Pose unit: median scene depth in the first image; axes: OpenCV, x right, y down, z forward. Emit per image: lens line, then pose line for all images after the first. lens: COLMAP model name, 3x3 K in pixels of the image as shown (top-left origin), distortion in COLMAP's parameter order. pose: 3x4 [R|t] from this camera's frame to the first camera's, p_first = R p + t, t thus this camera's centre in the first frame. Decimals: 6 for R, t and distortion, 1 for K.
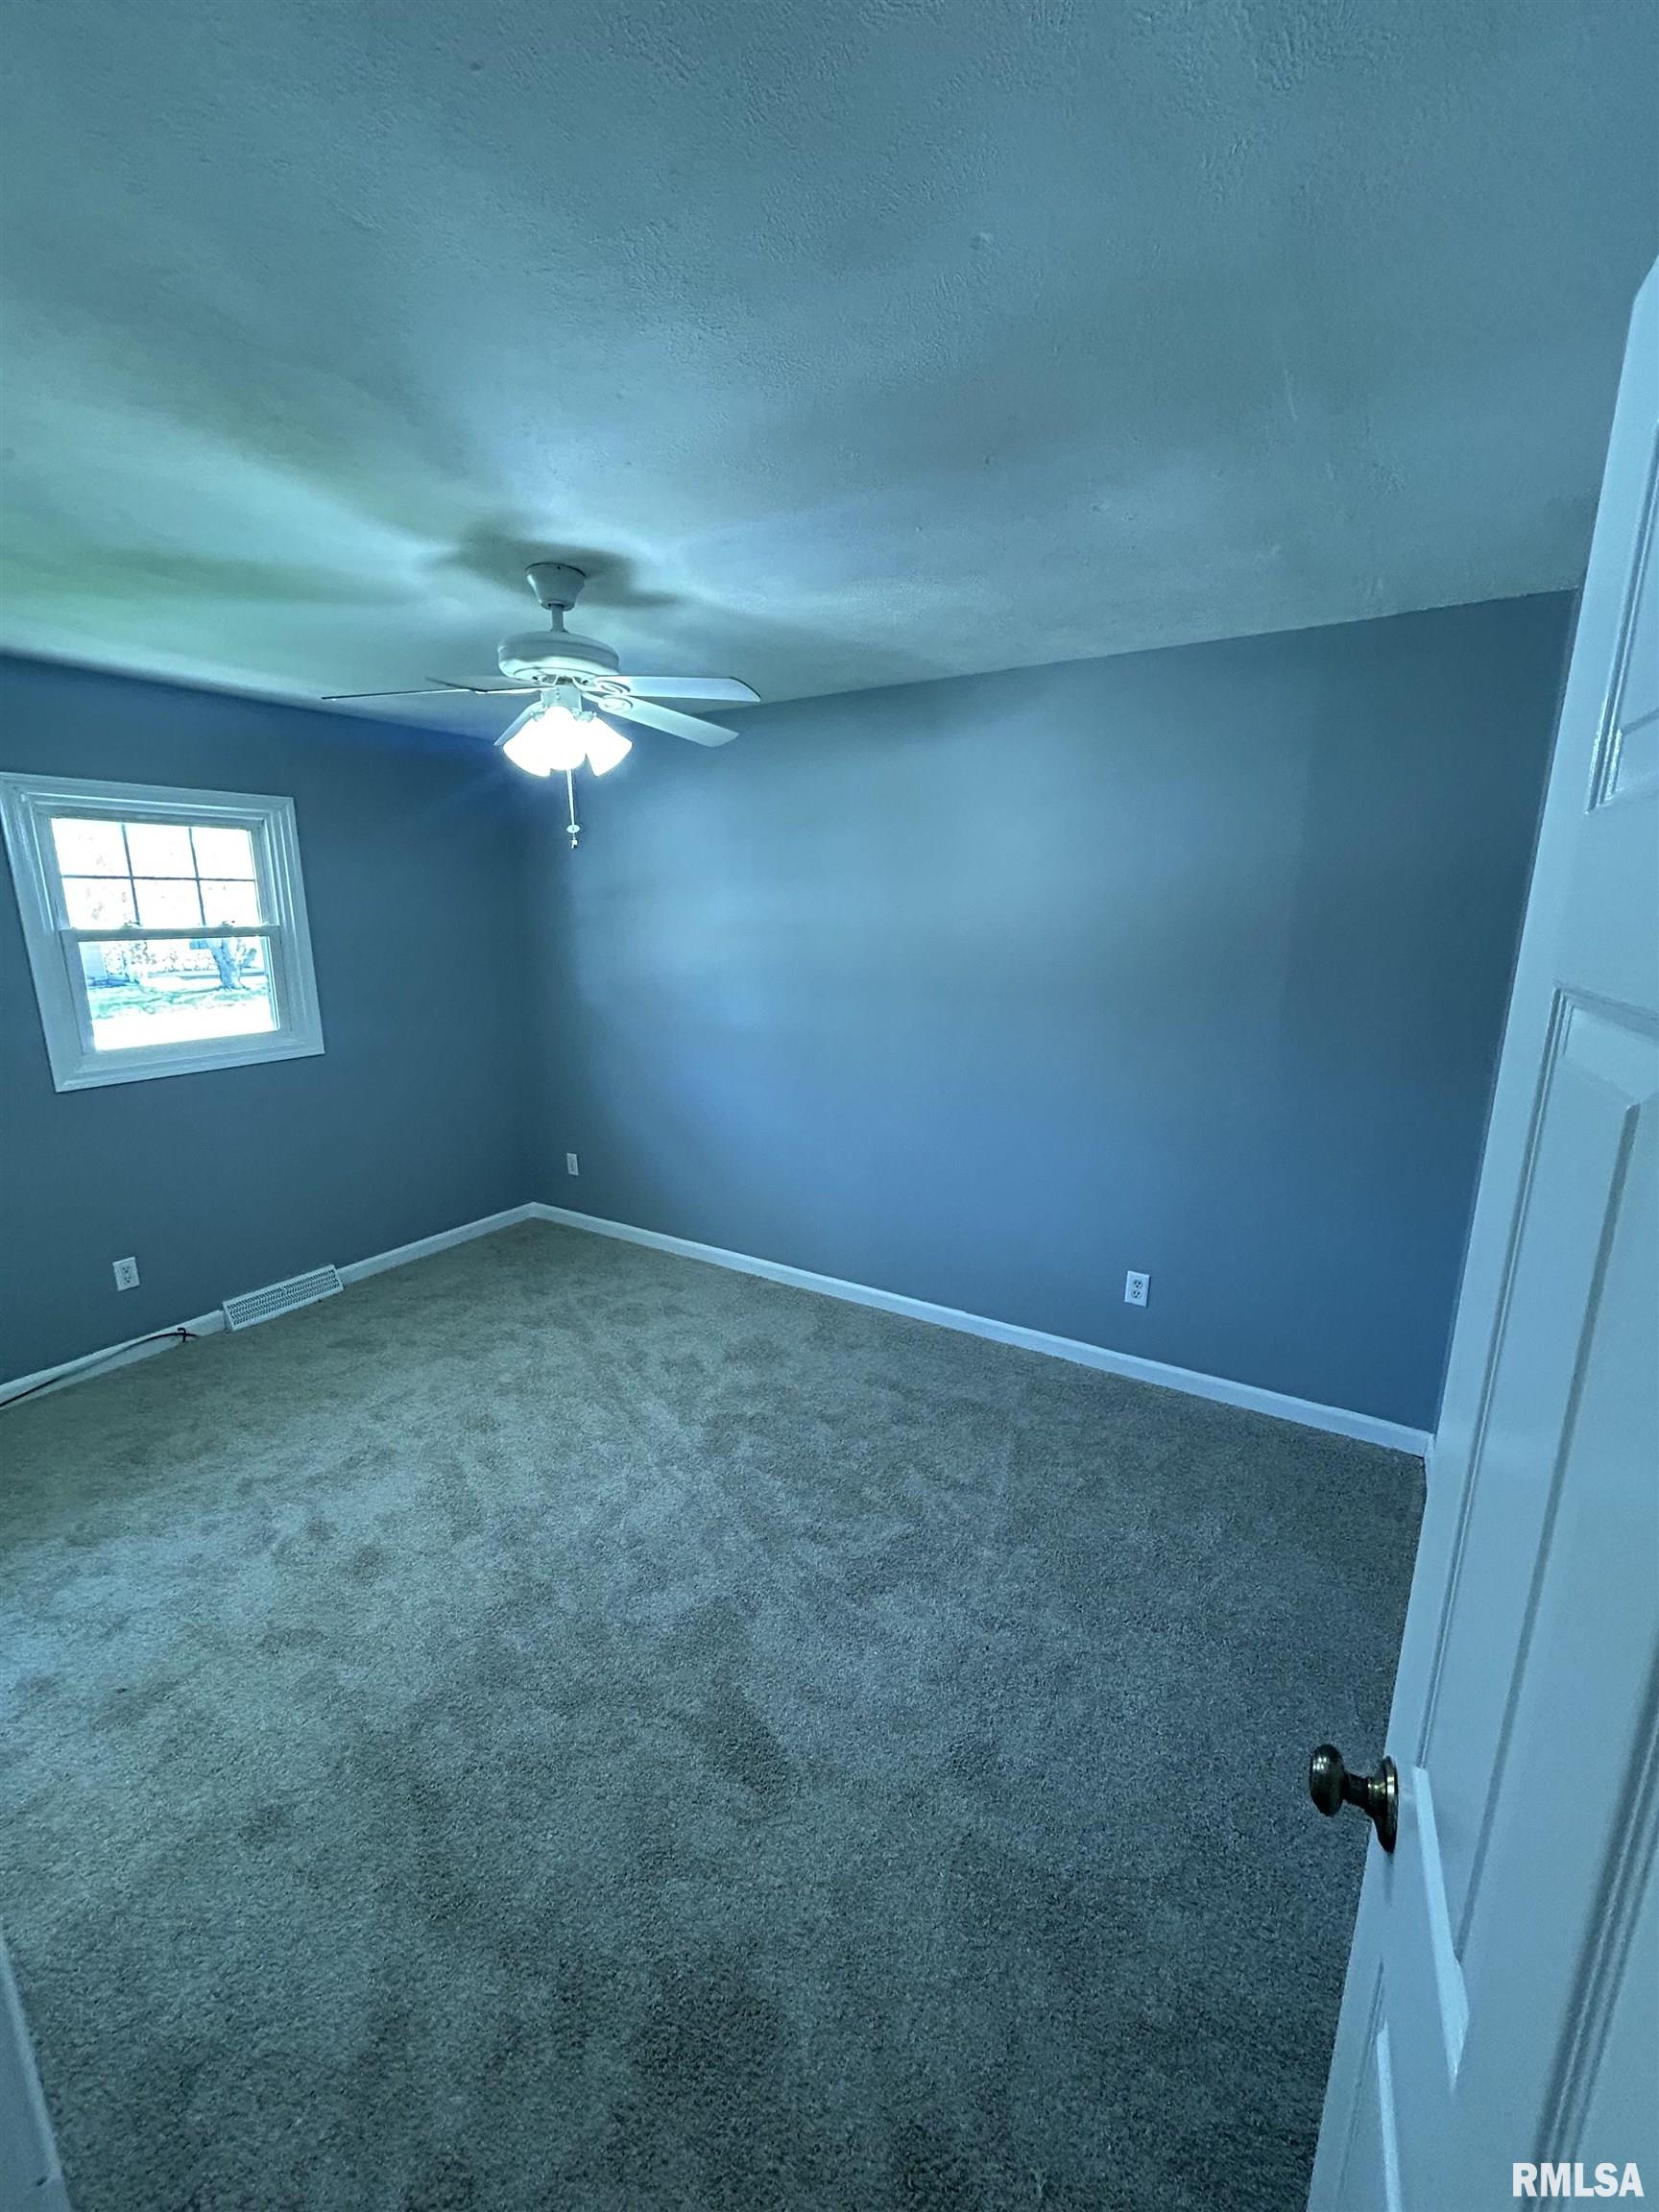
lens RADIAL K [[901.1, 0, 819.9], [0, 901.1, 1111.4], [0, 0, 1]] dist [-0.001277, 0.000156]
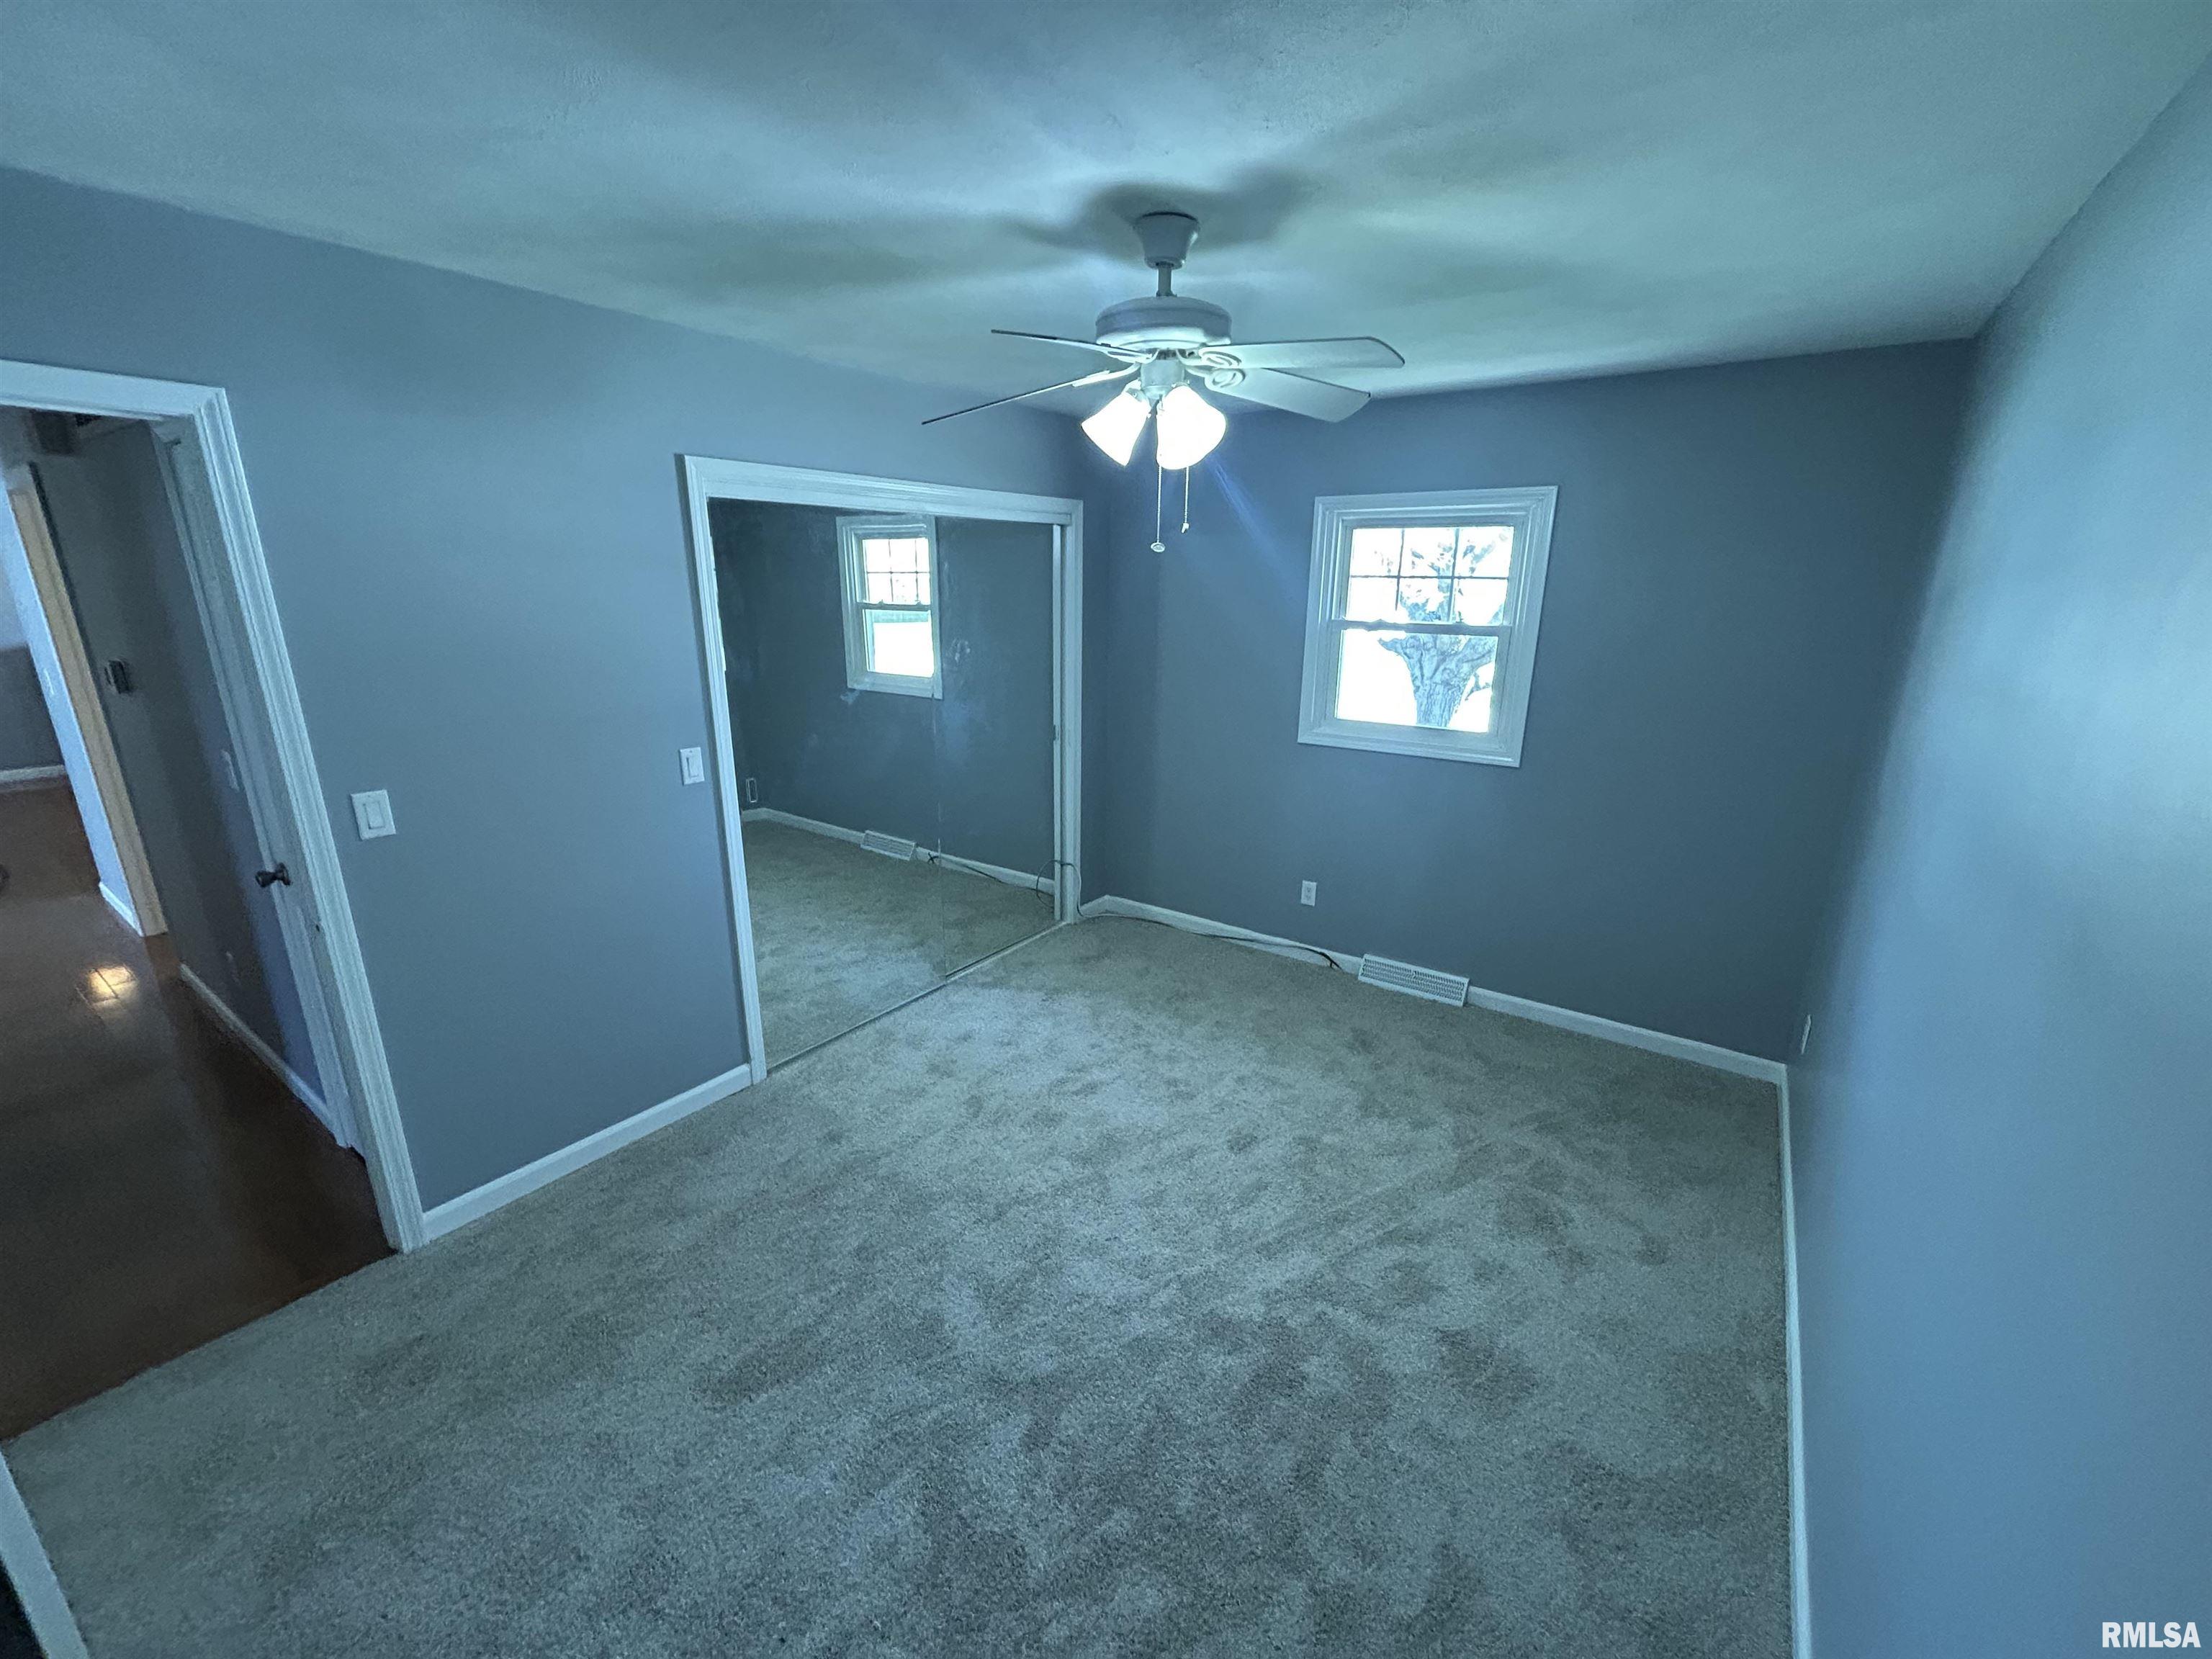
lens RADIAL K [[901.1, 0, 1108.8], [0, 901.1, 844.6], [0, 0, 1]] dist [-0.001277, 0.000156]
pose [[-0.051343, 0.287412, -0.956430, 0.468156], [-0.235608, 0.927174, 0.291268, -0.199029], [0.970491, 0.240297, 0.020113, 0.731016]]
